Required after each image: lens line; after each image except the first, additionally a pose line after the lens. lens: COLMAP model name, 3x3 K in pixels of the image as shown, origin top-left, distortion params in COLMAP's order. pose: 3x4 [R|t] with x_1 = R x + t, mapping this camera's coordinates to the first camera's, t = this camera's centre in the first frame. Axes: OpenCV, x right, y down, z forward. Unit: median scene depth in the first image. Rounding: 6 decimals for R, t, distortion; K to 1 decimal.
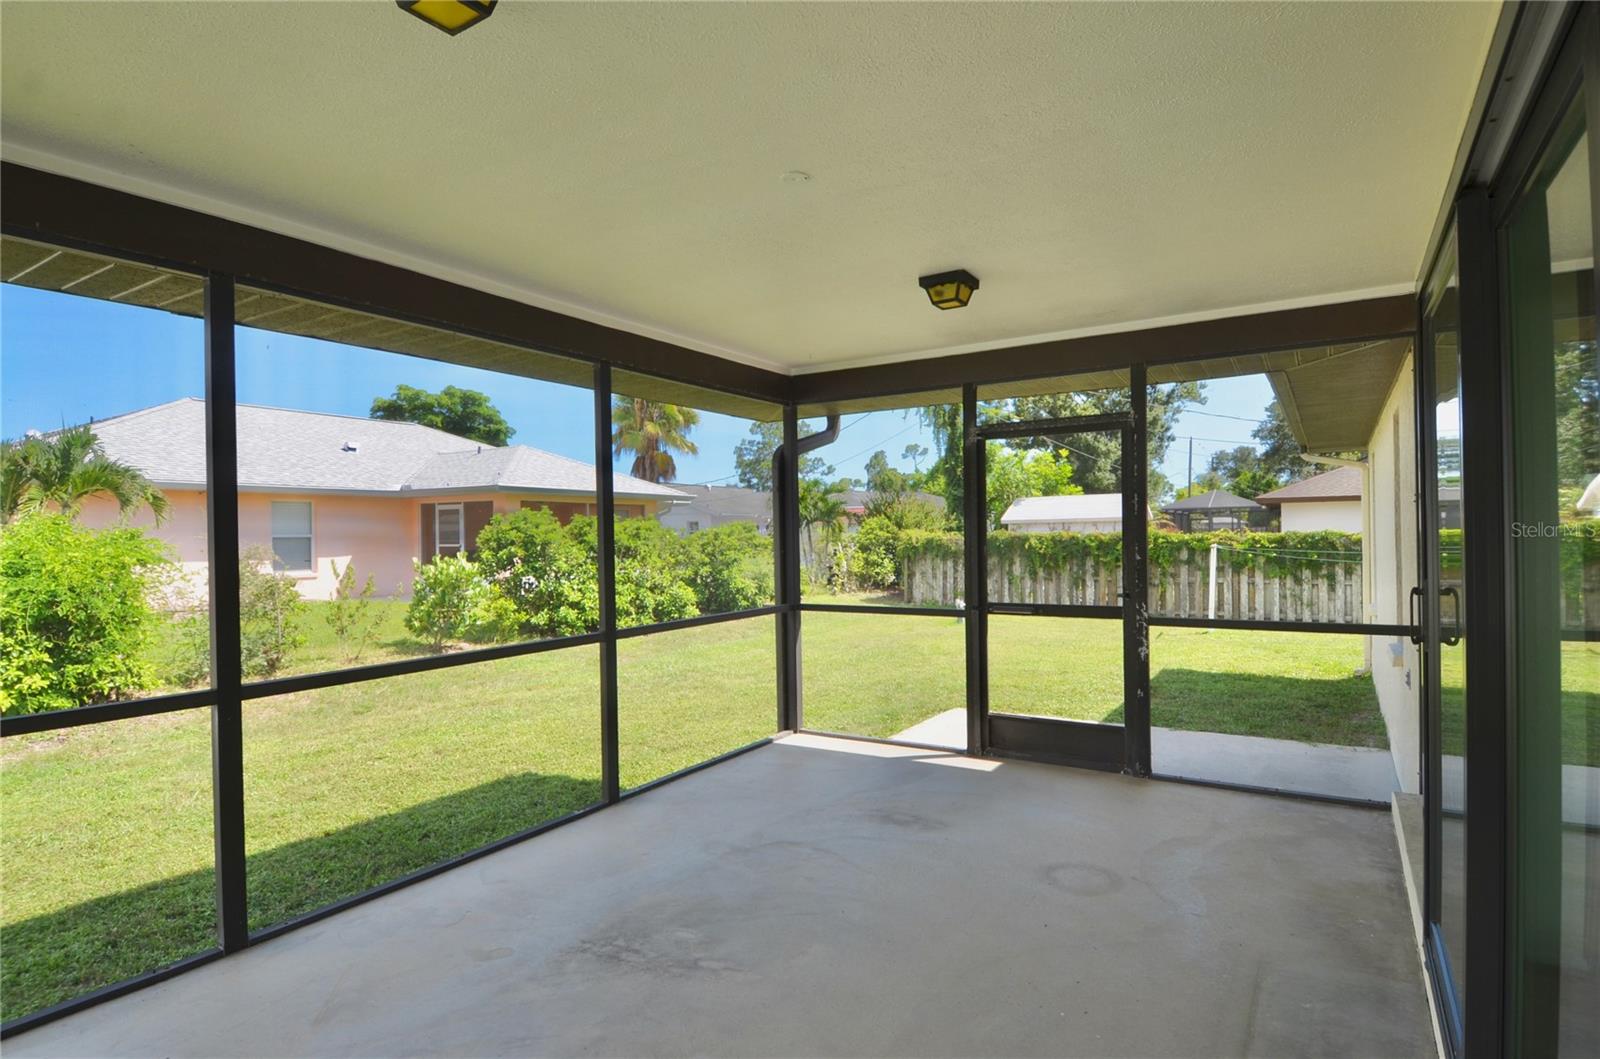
lens RADIAL K [[836.6, 0, 791.5], [0, 836.6, 529.9], [0, 0, 1]] dist [0.016138, -0.014582]
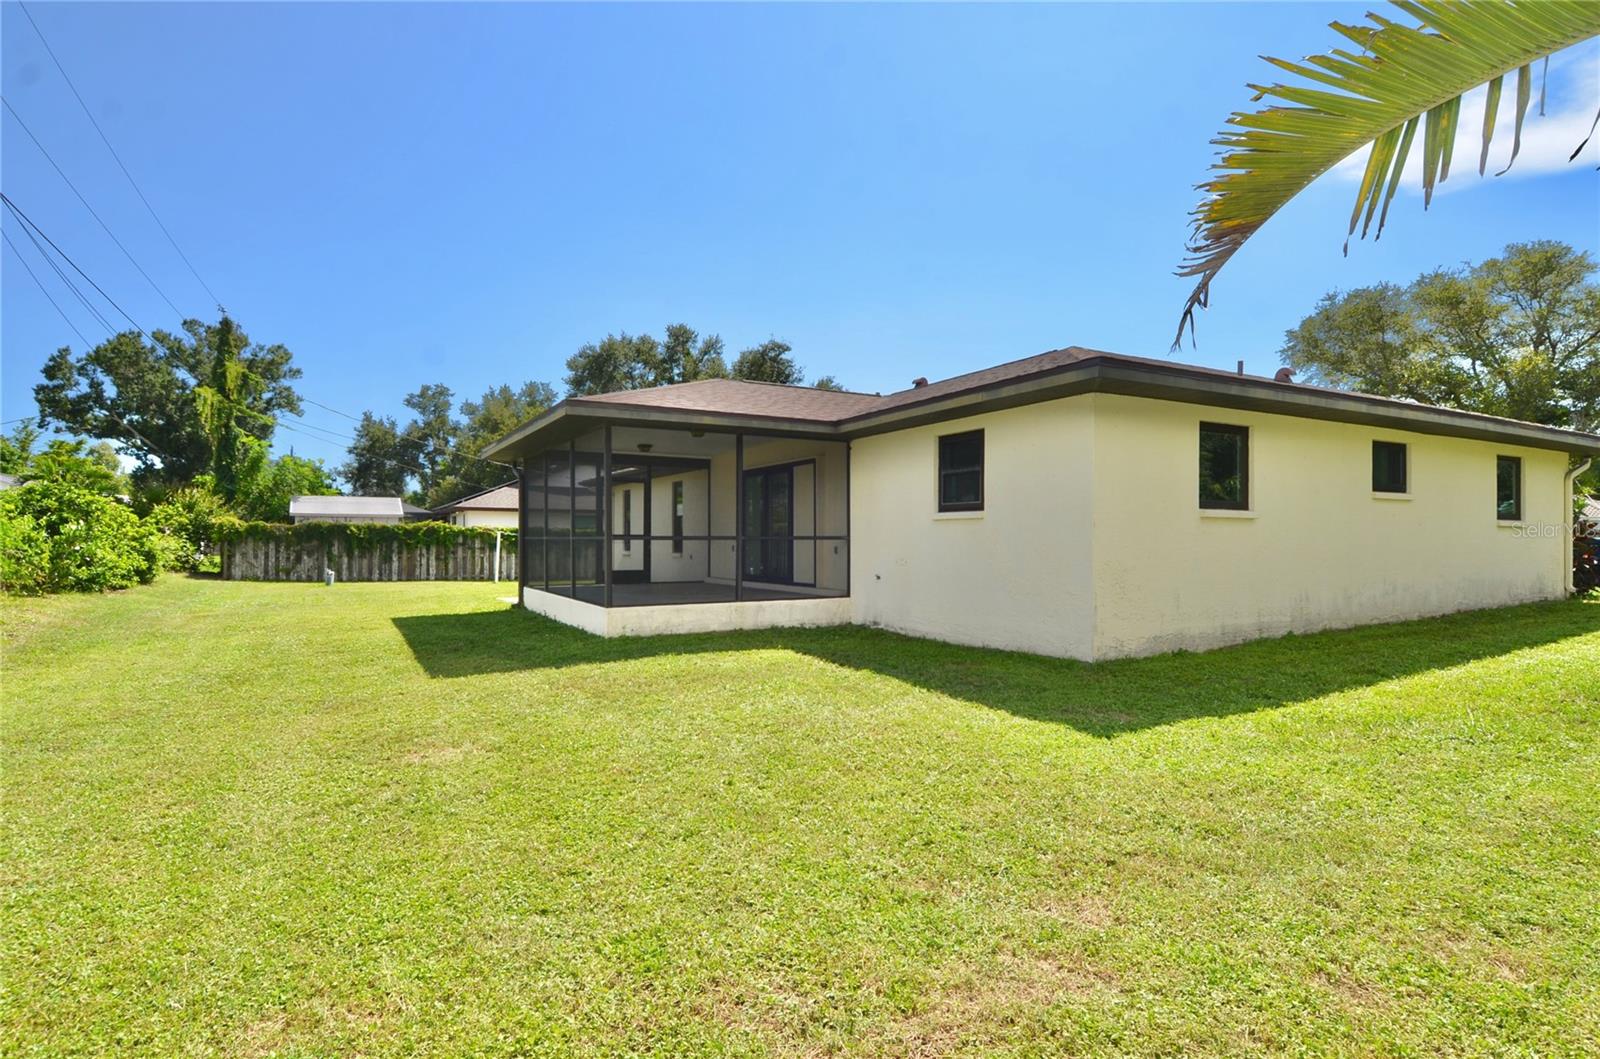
lens RADIAL K [[844.7, 0, 796.5], [0, 844.7, 536.9], [0, 0, 1]] dist [0.025301, -0.030536]
pose [[0.485928, 0.022756, 0.873702, -0.549359], [-0.017735, 0.999712, -0.016174, 0.035381], [-0.873819, -0.007636, 0.486192, -0.286494]]
